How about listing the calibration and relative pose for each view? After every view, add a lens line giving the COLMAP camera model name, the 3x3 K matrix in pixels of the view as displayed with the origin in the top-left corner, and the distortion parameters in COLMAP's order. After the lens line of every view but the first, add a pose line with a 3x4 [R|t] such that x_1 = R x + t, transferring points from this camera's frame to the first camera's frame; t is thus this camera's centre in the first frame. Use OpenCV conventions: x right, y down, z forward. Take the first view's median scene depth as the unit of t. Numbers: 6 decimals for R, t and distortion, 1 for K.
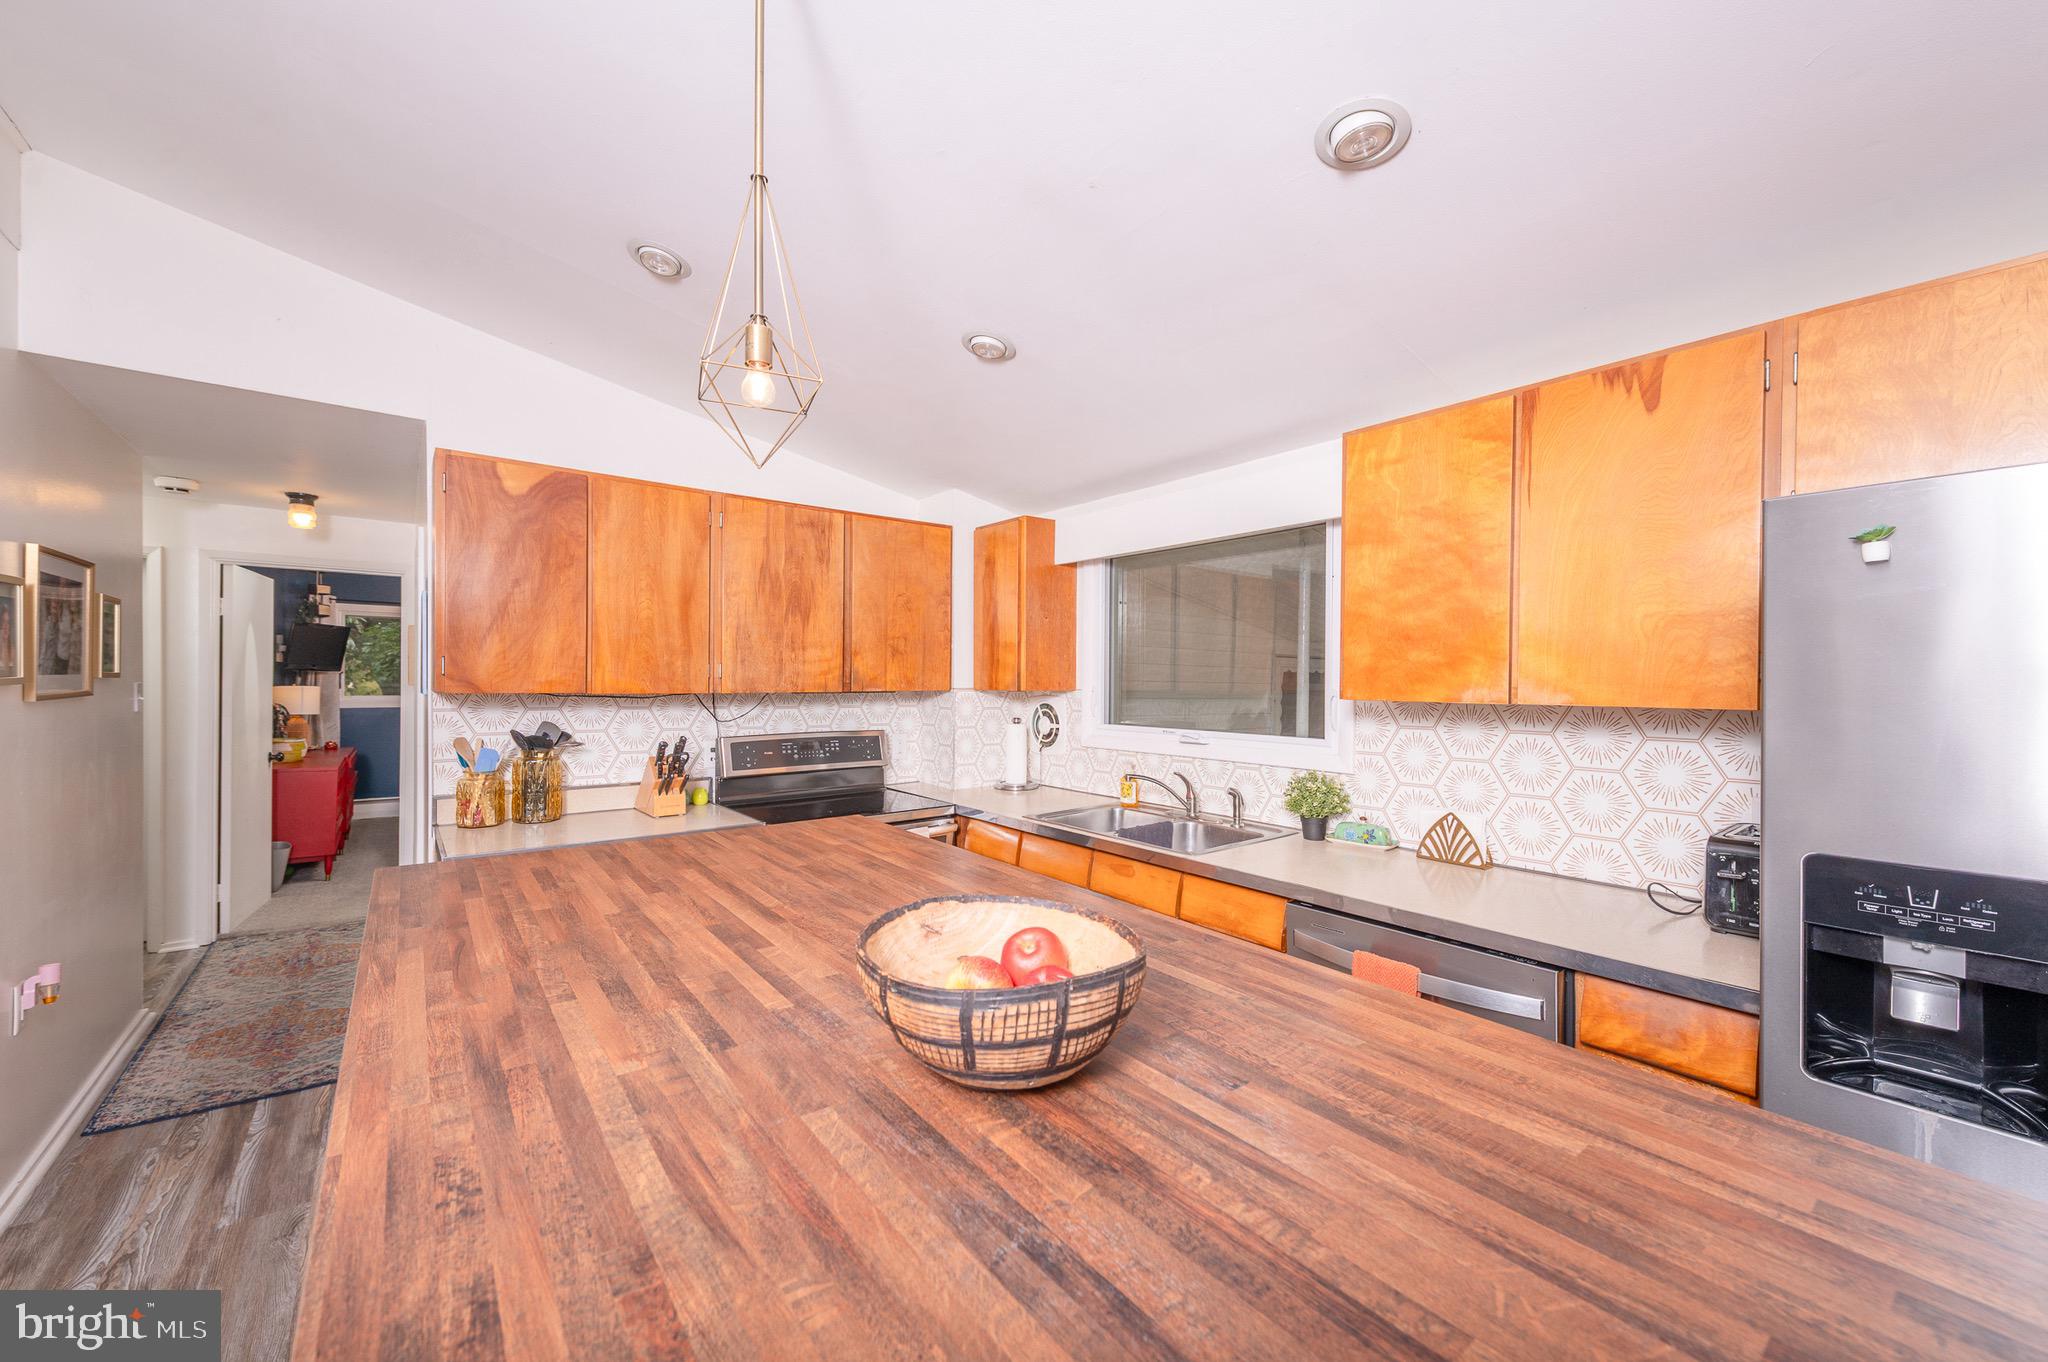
lens RADIAL K [[798.3, 0, 1019.0], [0, 798.3, 685.0], [0, 0, 1]] dist [0.008300, -0.000093]
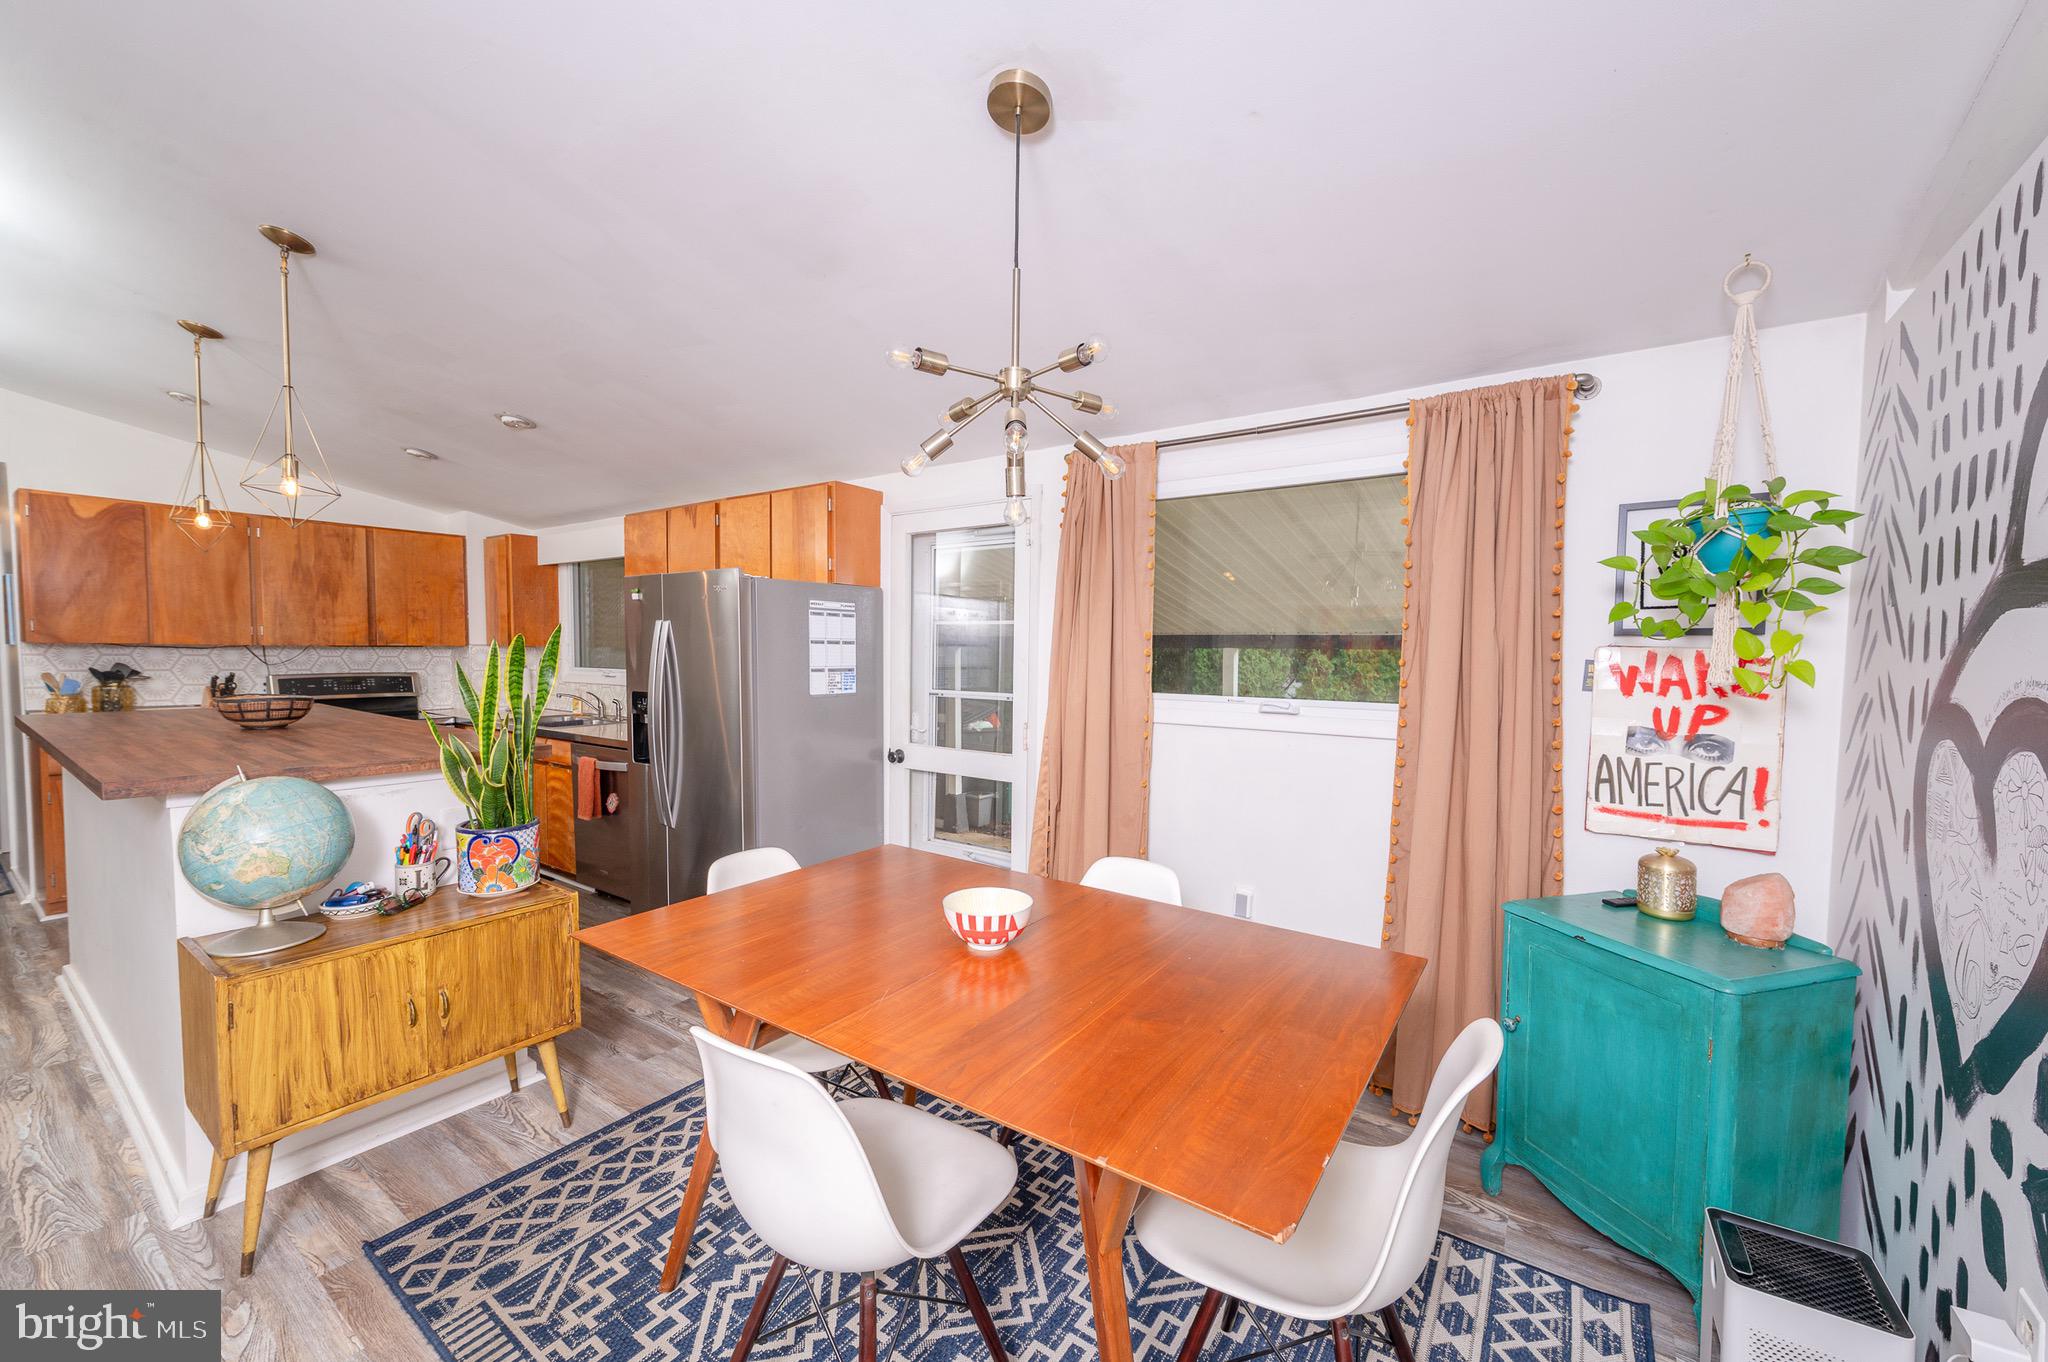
lens RADIAL K [[793.2, 0, 1023.5], [0, 793.2, 687.3], [0, 0, 1]] dist [0.009230, -0.004589]
pose [[0.957684, -0.009169, 0.287675, 0.615833], [-0.004221, 0.998938, 0.045891, 0.015072], [-0.287791, -0.045163, 0.956628, -0.938335]]
